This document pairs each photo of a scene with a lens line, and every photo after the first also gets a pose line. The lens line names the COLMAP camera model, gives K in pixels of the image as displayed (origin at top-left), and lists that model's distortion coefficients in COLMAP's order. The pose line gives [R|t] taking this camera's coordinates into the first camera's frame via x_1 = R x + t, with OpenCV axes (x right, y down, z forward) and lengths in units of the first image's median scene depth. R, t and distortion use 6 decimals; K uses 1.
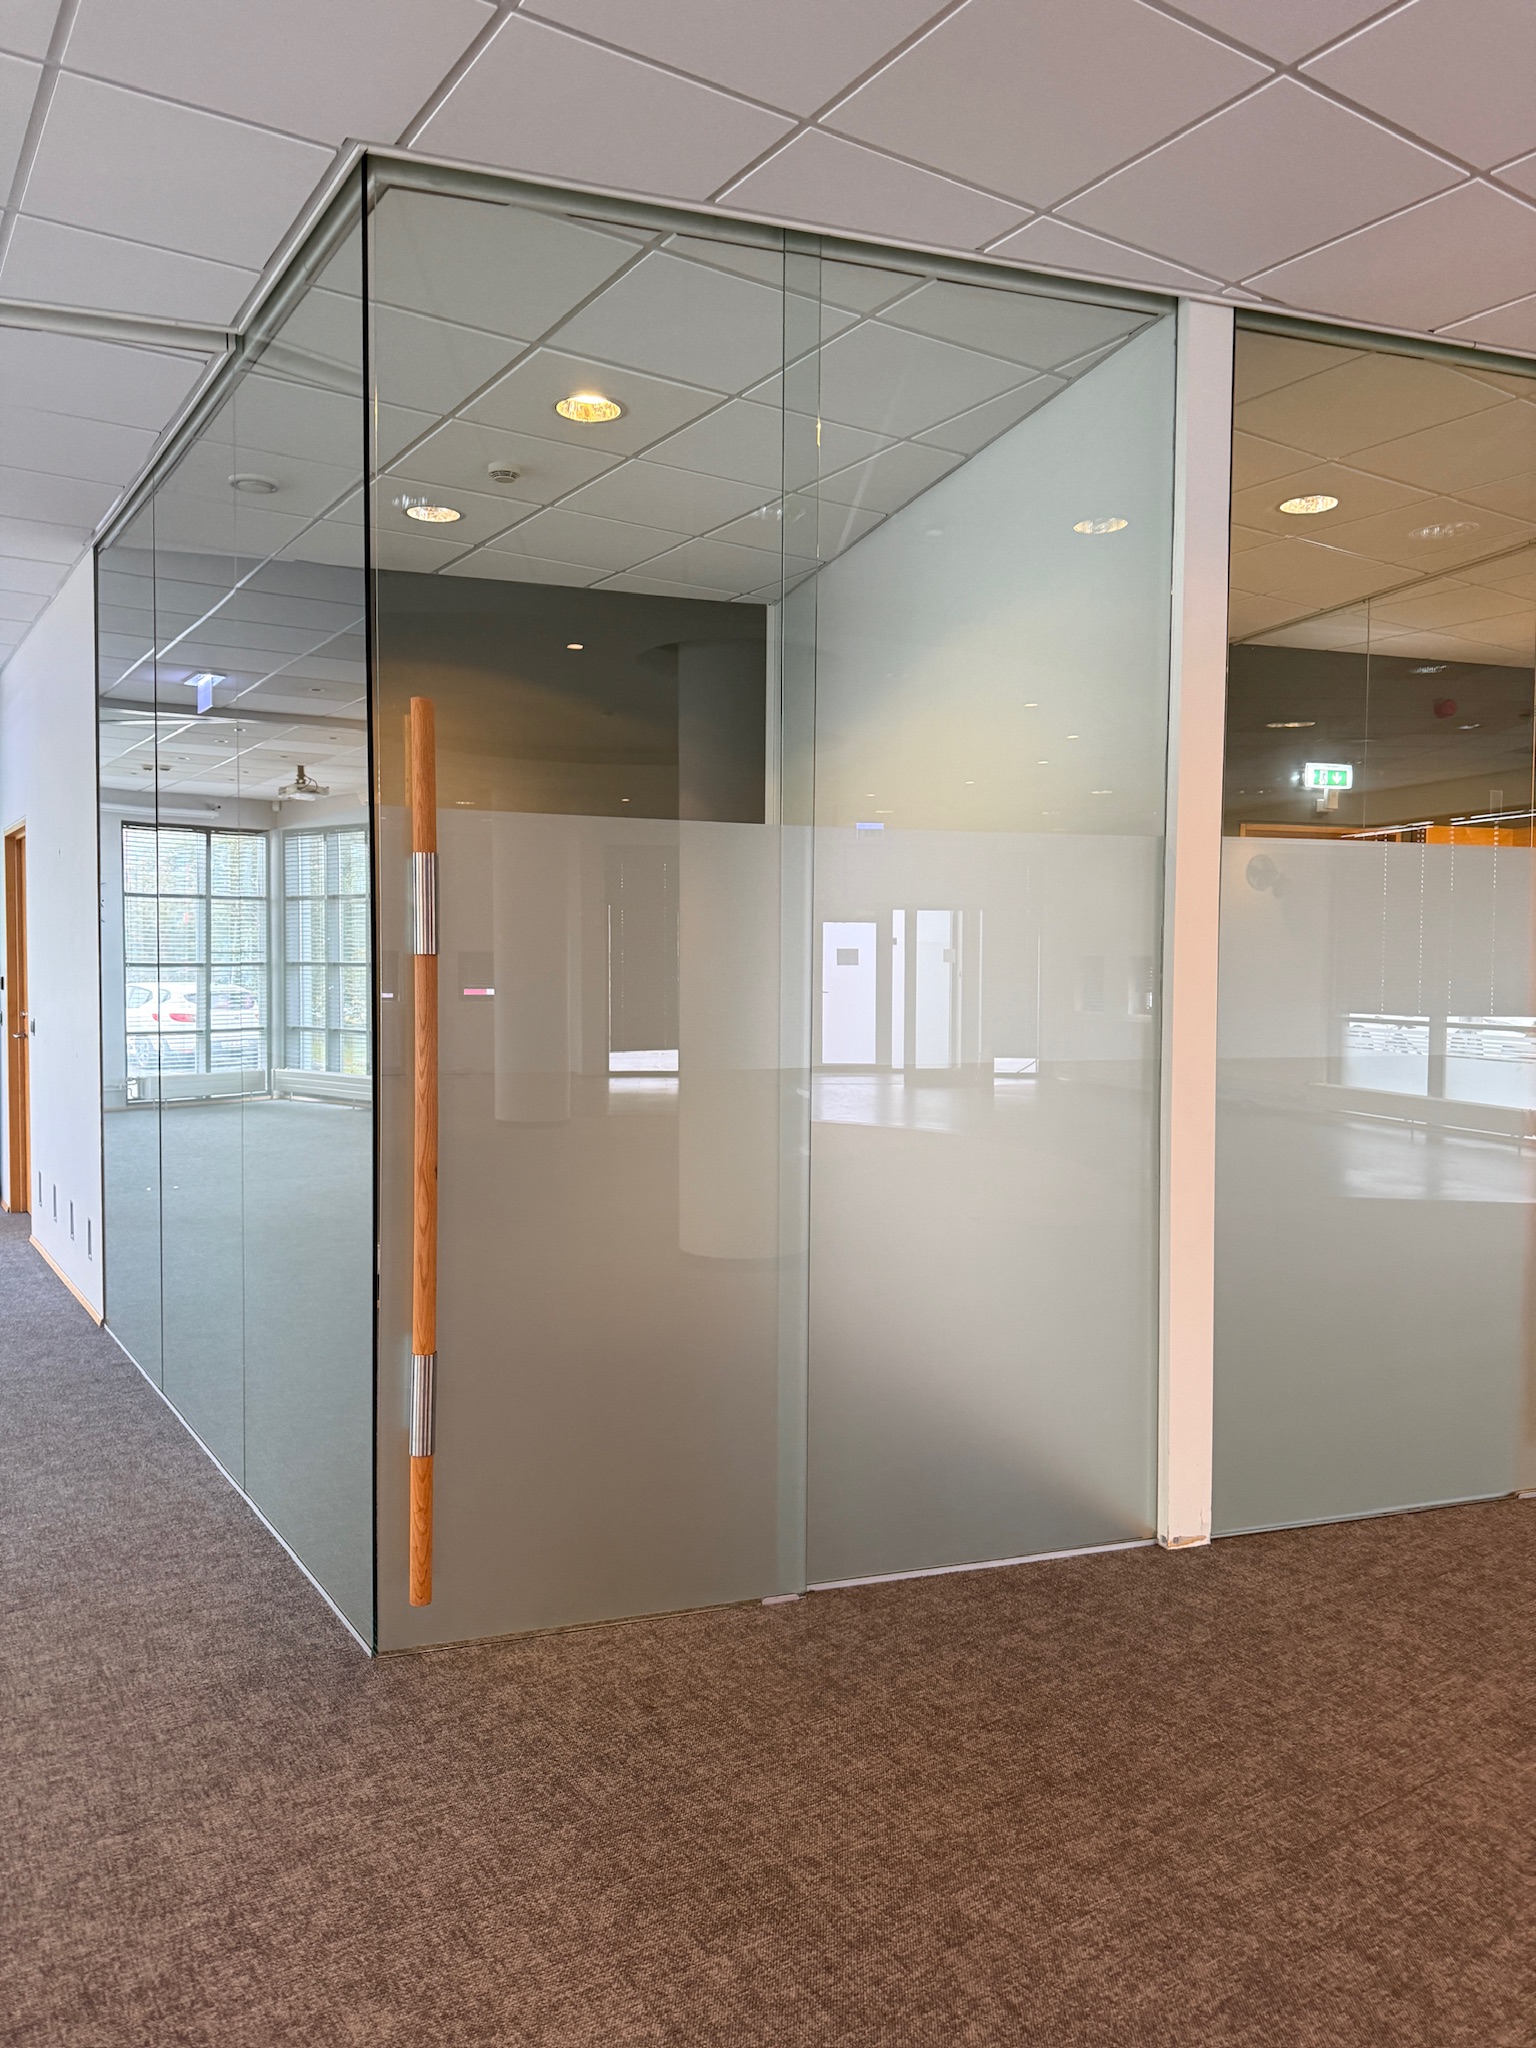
lens RADIAL K [[1451.4, 0, 772.2], [0, 1451.4, 1035.2], [0, 0, 1]] dist [0.030496, -0.036189]
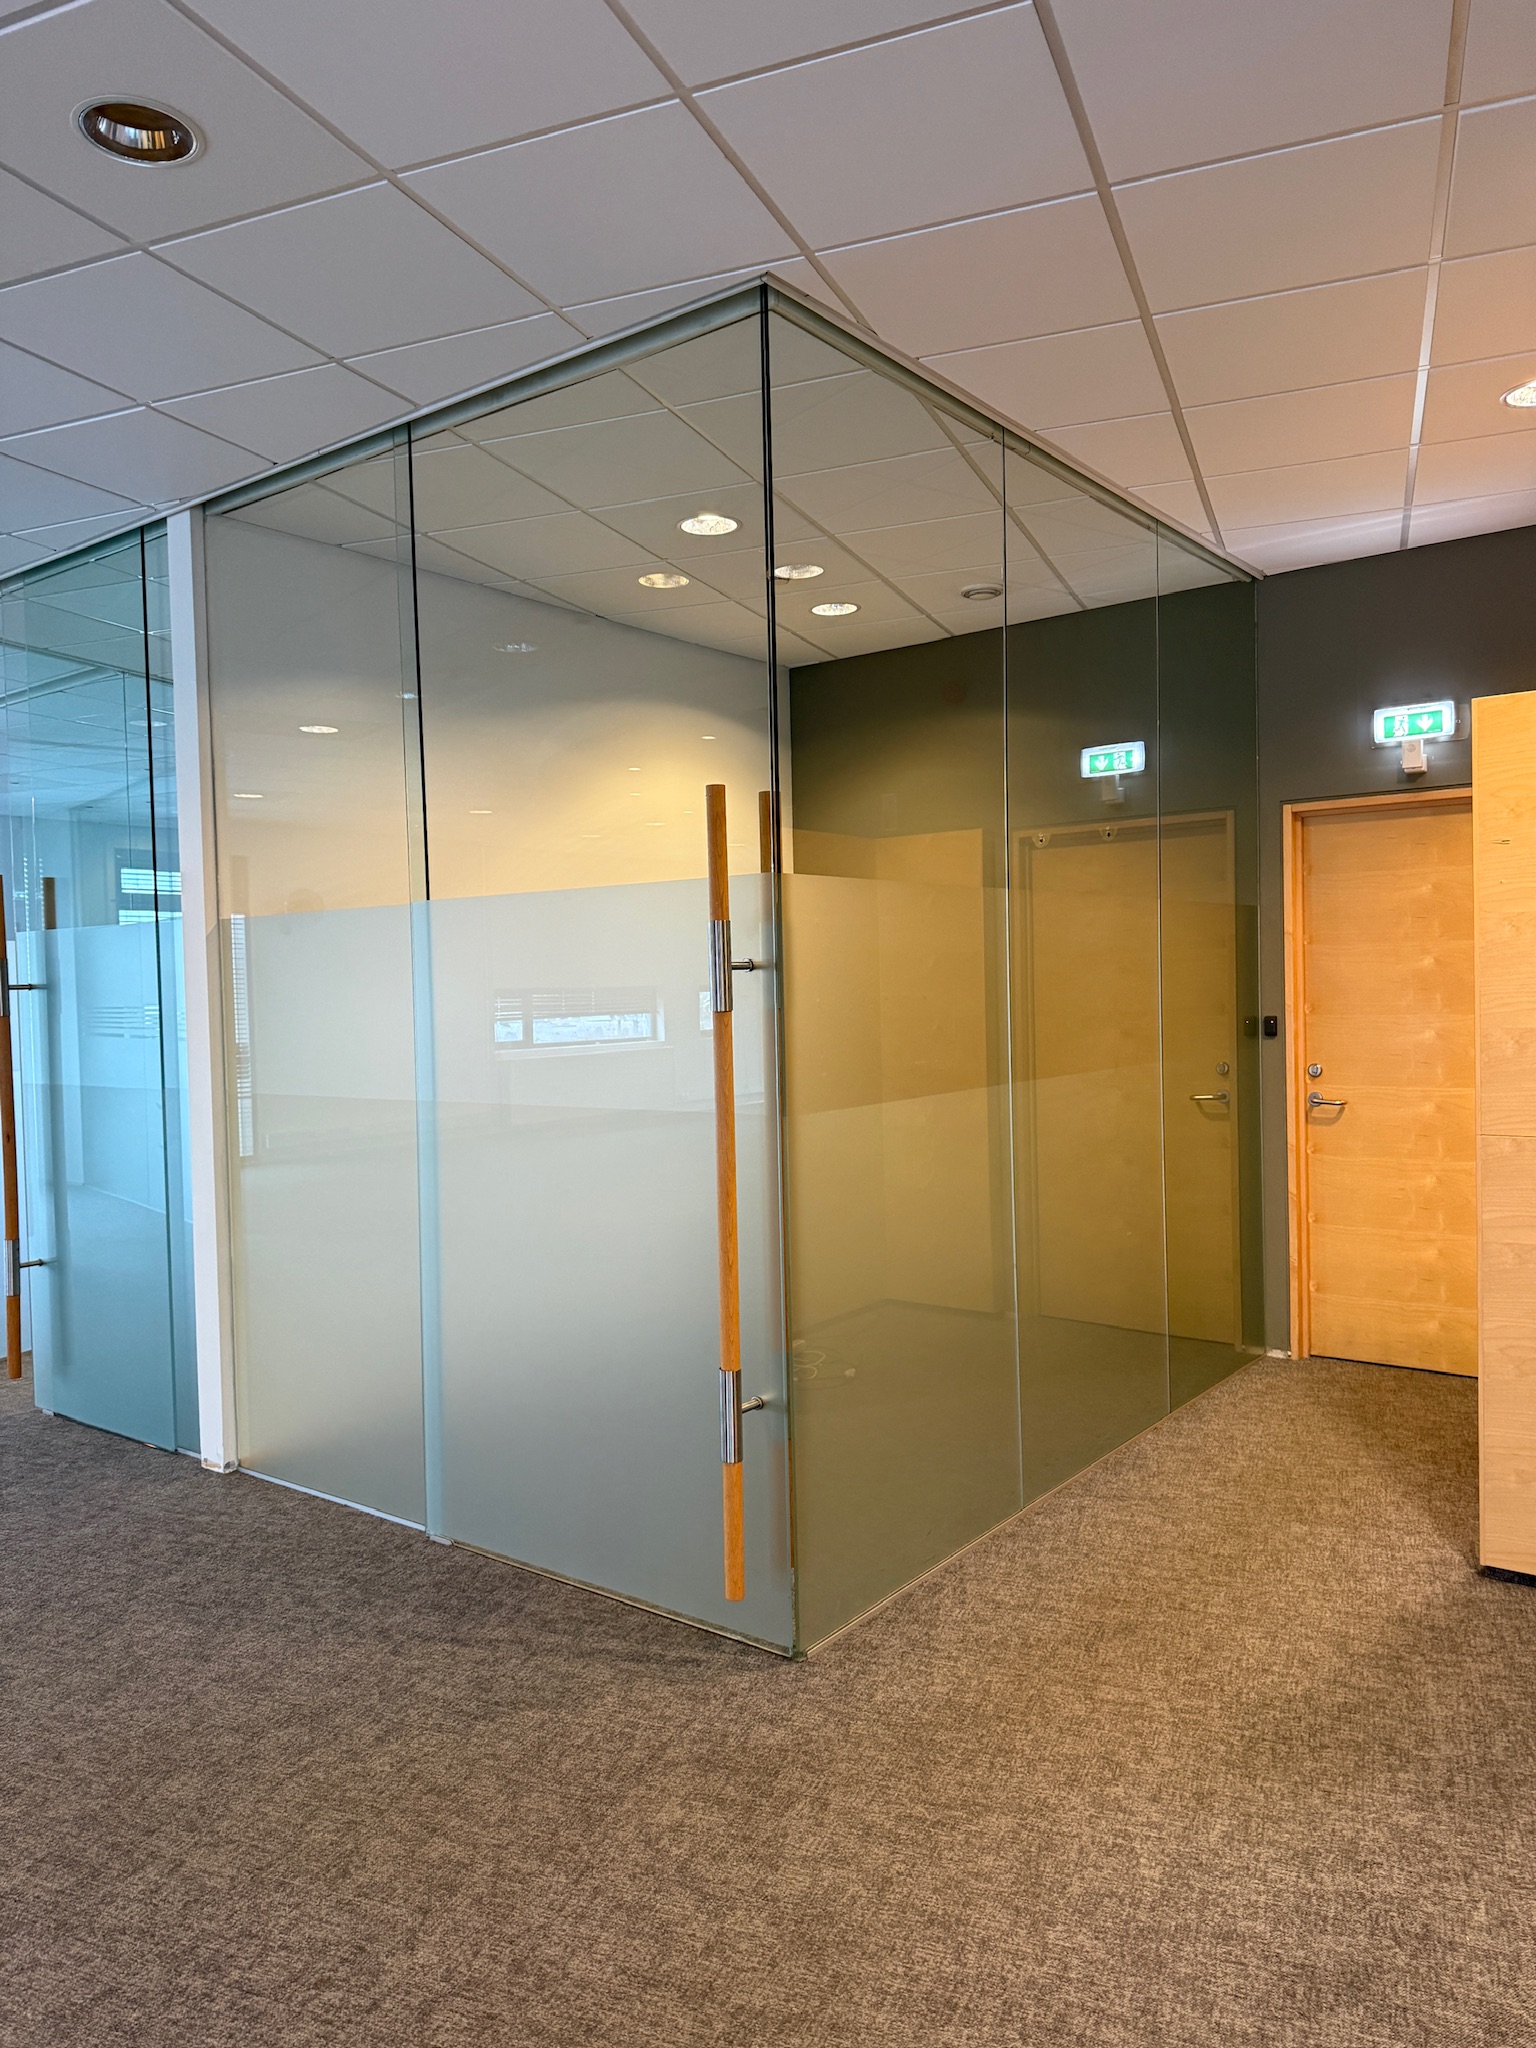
lens RADIAL K [[1451.4, 0, 766.8], [0, 1451.4, 1023.0], [0, 0, 1]] dist [0.030496, -0.036189]
pose [[0.548877, -0.008588, -0.835859, 1.605774], [-0.017902, 0.999597, -0.022026, -0.018021], [0.835711, 0.027053, 0.548502, 0.693894]]
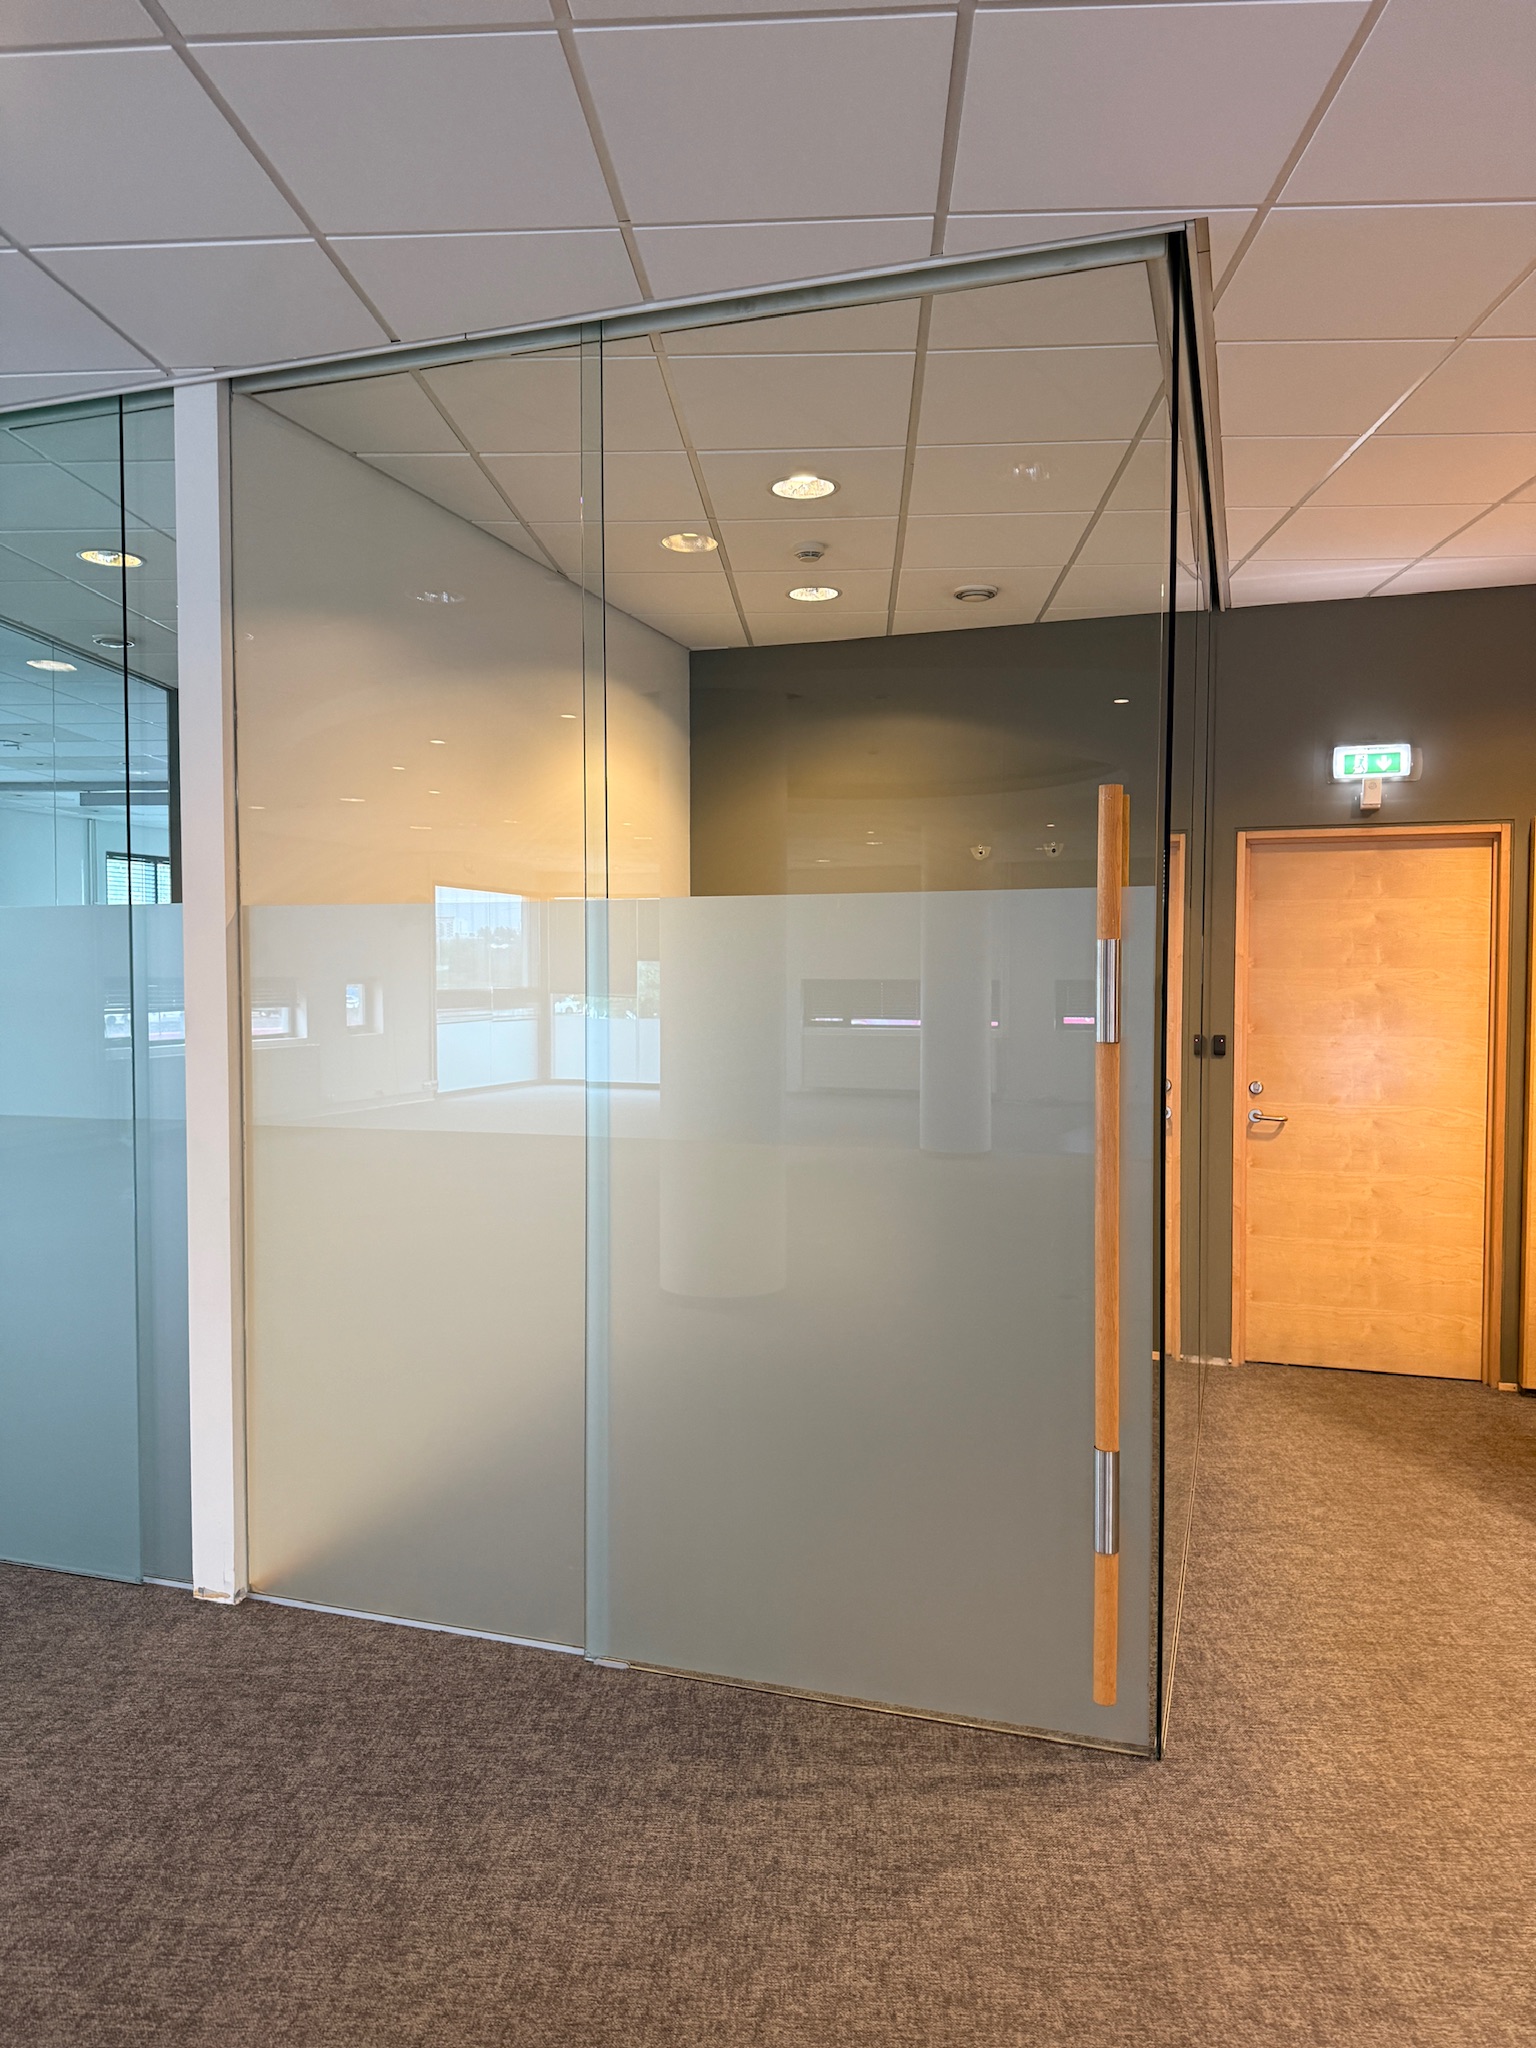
lens RADIAL K [[1451.4, 0, 764.6], [0, 1451.4, 1021.6], [0, 0, 1]] dist [0.030496, -0.036189]
pose [[0.790716, 0.003780, -0.612171, 1.192175], [-0.024541, 0.999373, -0.025528, -0.030894], [0.611691, 0.035208, 0.790313, 0.424122]]
